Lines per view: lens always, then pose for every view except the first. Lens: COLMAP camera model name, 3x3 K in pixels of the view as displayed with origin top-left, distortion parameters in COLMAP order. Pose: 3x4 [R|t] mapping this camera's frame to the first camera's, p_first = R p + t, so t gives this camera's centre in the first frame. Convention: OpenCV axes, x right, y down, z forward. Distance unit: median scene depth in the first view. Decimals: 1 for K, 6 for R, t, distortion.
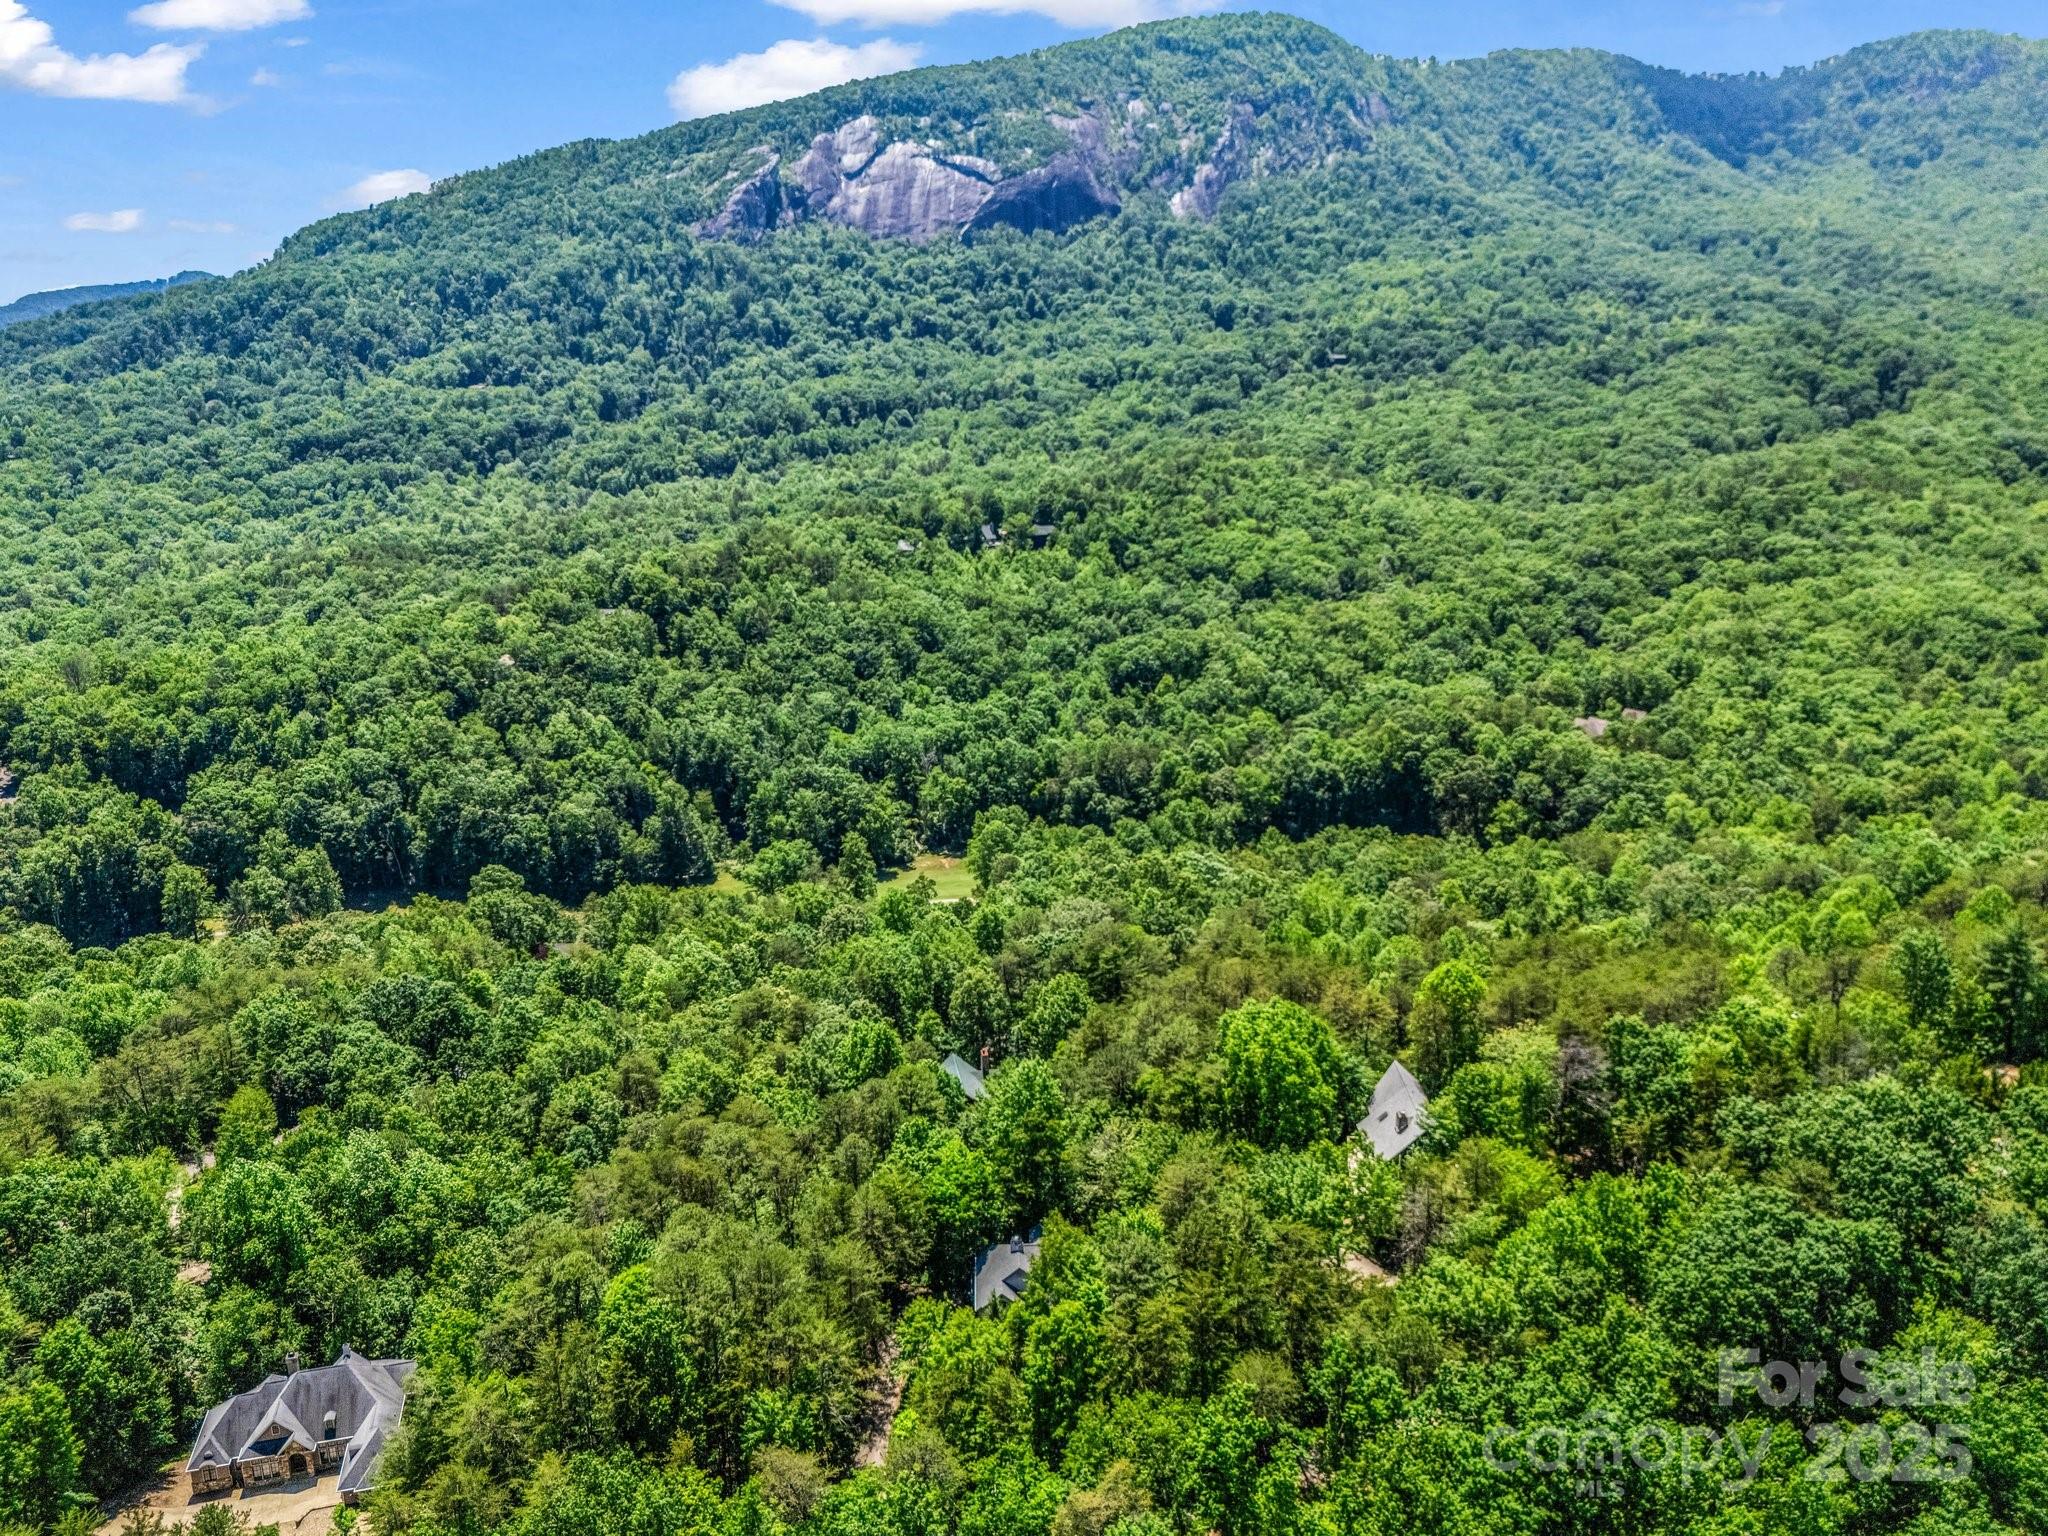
lens RADIAL K [[1530.2, 0, 1017.5], [0, 1530.2, 769.8], [0, 0, 1]] dist [0.054430, -0.052490]
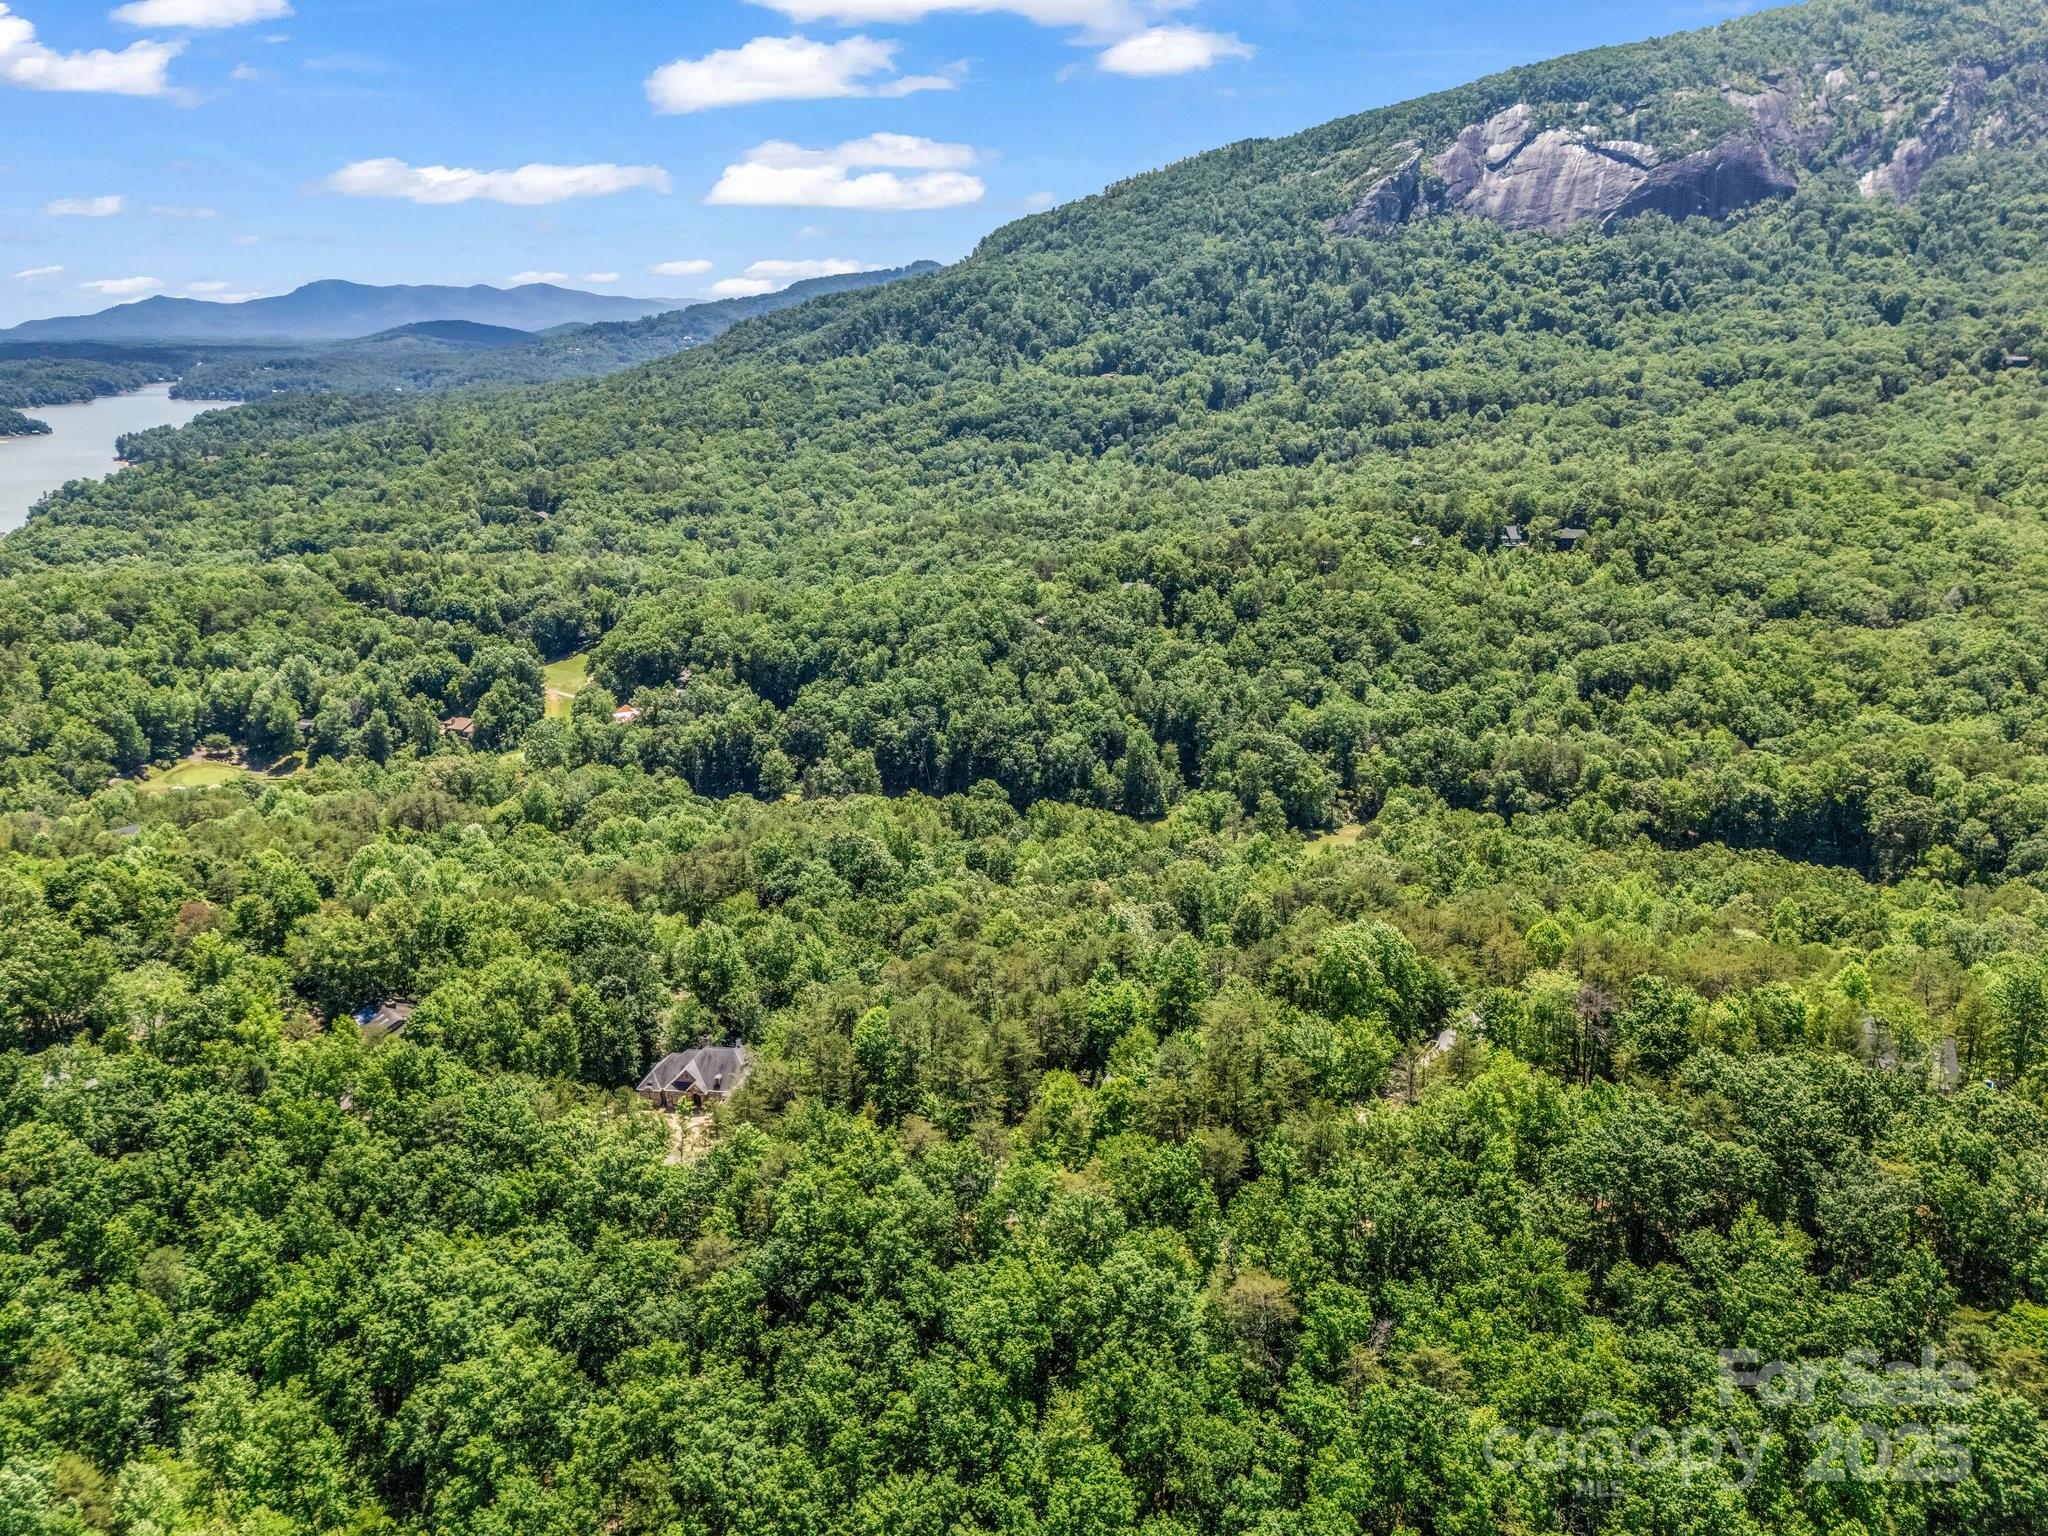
lens RADIAL K [[1530.2, 0, 1024.8], [0, 1530.2, 776.9], [0, 0, 1]] dist [0.054430, -0.052490]
pose [[0.915094, 0.123293, -0.383929, 0.063838], [-0.116593, 0.992342, 0.040776, 0.002097], [0.386016, 0.007450, 0.922462, -0.051512]]
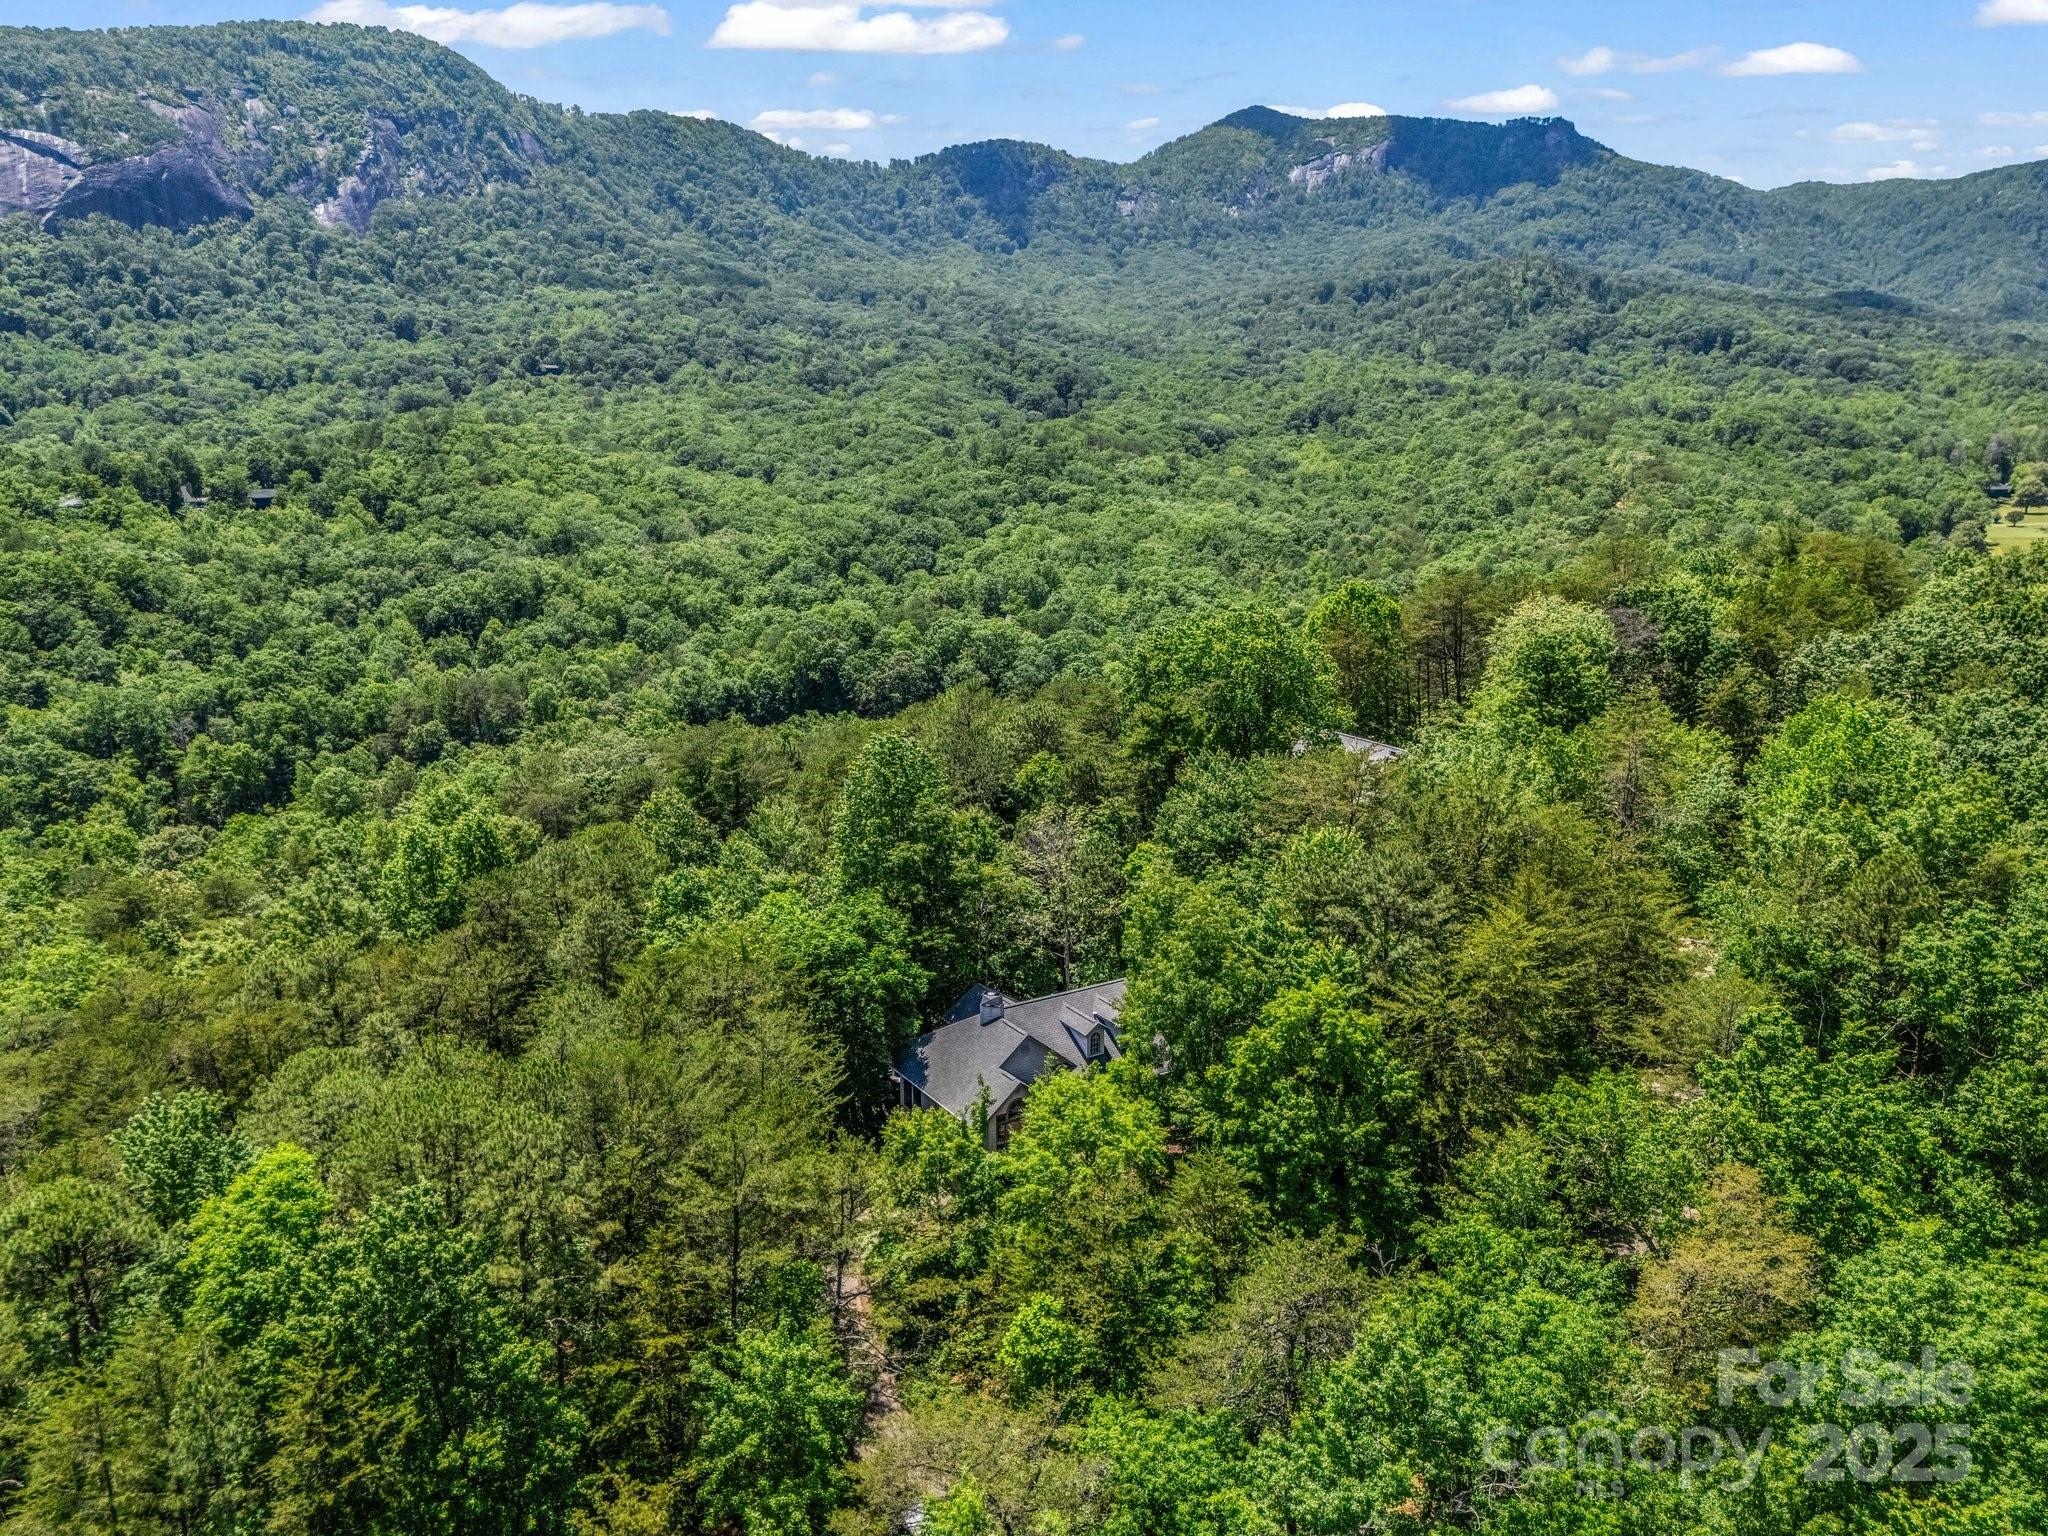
lens RADIAL K [[1530.2, 0, 1016.8], [0, 1530.2, 766.4], [0, 0, 1]] dist [0.054430, -0.052490]
pose [[0.862676, -0.101575, 0.495452, -0.037840], [0.132424, 0.990813, -0.027444, 0.037811], [-0.488113, 0.089285, 0.868202, 0.084702]]
